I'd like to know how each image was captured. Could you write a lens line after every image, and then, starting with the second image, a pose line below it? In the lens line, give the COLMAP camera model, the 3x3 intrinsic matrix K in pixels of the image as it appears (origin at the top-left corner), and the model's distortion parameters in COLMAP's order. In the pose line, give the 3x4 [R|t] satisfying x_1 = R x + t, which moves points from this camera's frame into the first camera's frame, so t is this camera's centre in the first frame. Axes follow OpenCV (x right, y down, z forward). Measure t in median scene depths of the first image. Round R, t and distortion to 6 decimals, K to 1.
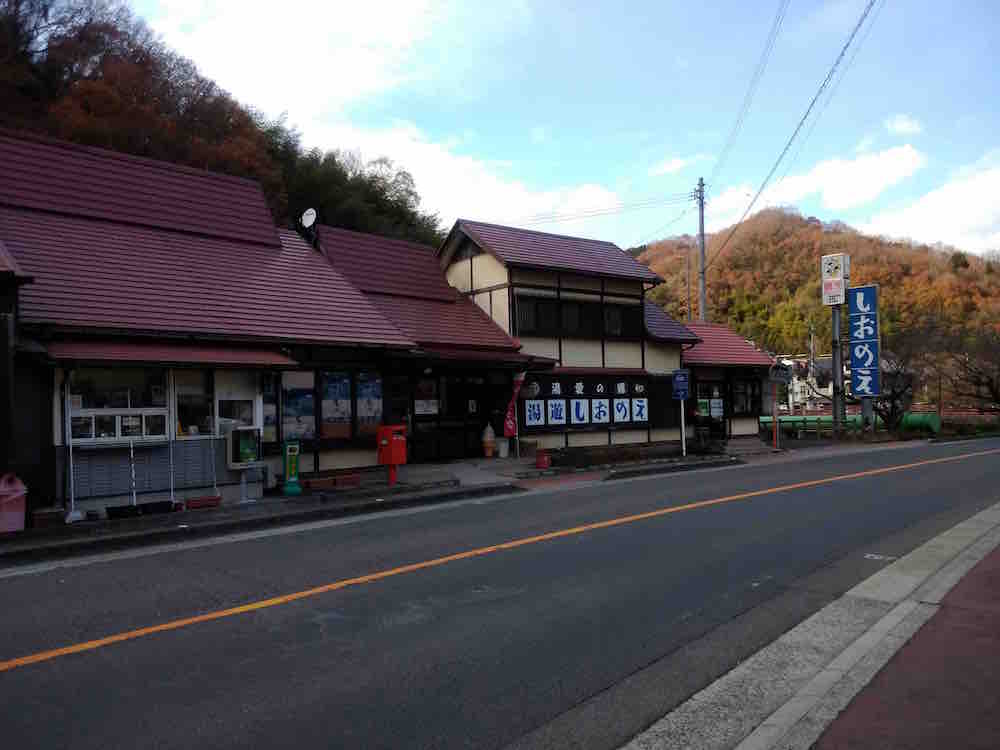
lens RADIAL K [[785.8, 0, 500.0], [0, 785.8, 375.0], [0, 0, 1]] dist [0.072481, -0.126646]
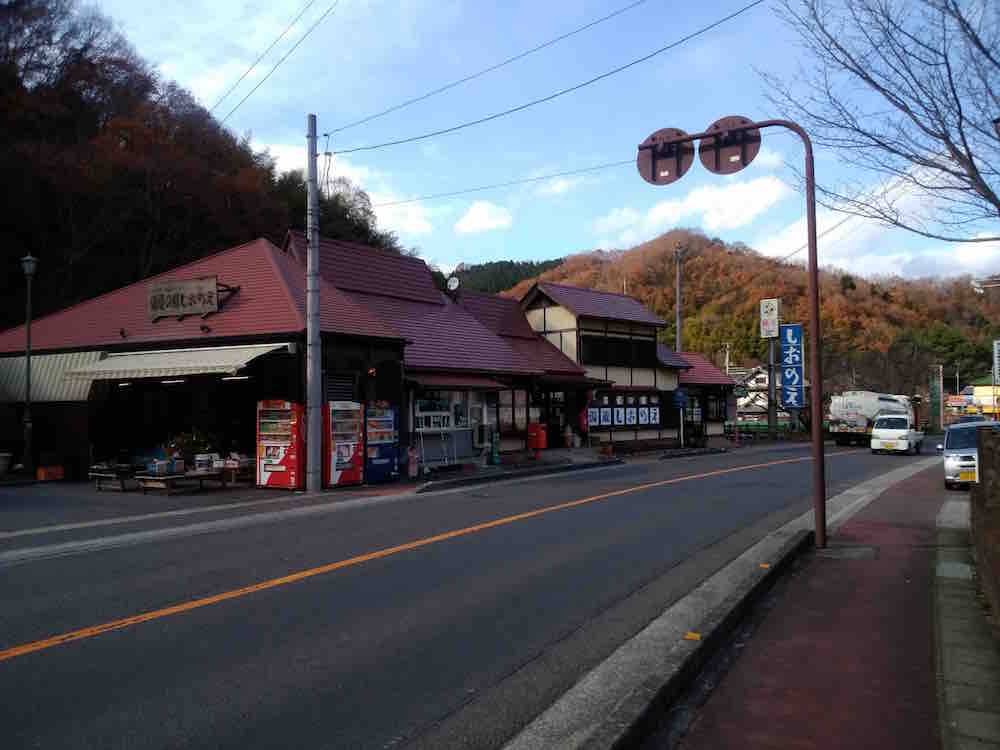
lens RADIAL K [[790.3, 0, 500.0], [0, 790.3, 375.0], [0, 0, 1]] dist [0.086385, -0.134345]
pose [[0.992809, 0.013443, 0.118955, -0.262395], [-0.012501, 0.999884, -0.008658, -0.013044], [-0.119057, 0.007109, 0.992862, -0.379671]]
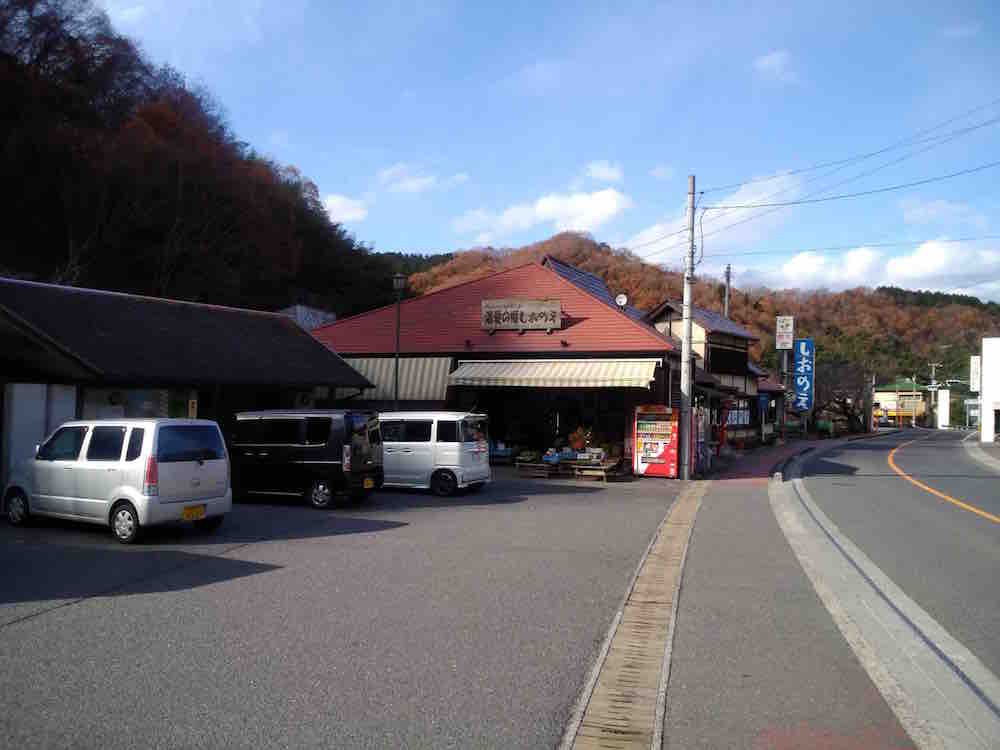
lens RADIAL K [[790.3, 0, 500.0], [0, 790.3, 375.0], [0, 0, 1]] dist [0.086385, -0.134345]
pose [[0.956164, 0.038449, 0.290298, -0.777341], [-0.039091, 0.999229, -0.003588, -0.017676], [-0.290212, -0.007918, 0.956930, -0.434459]]
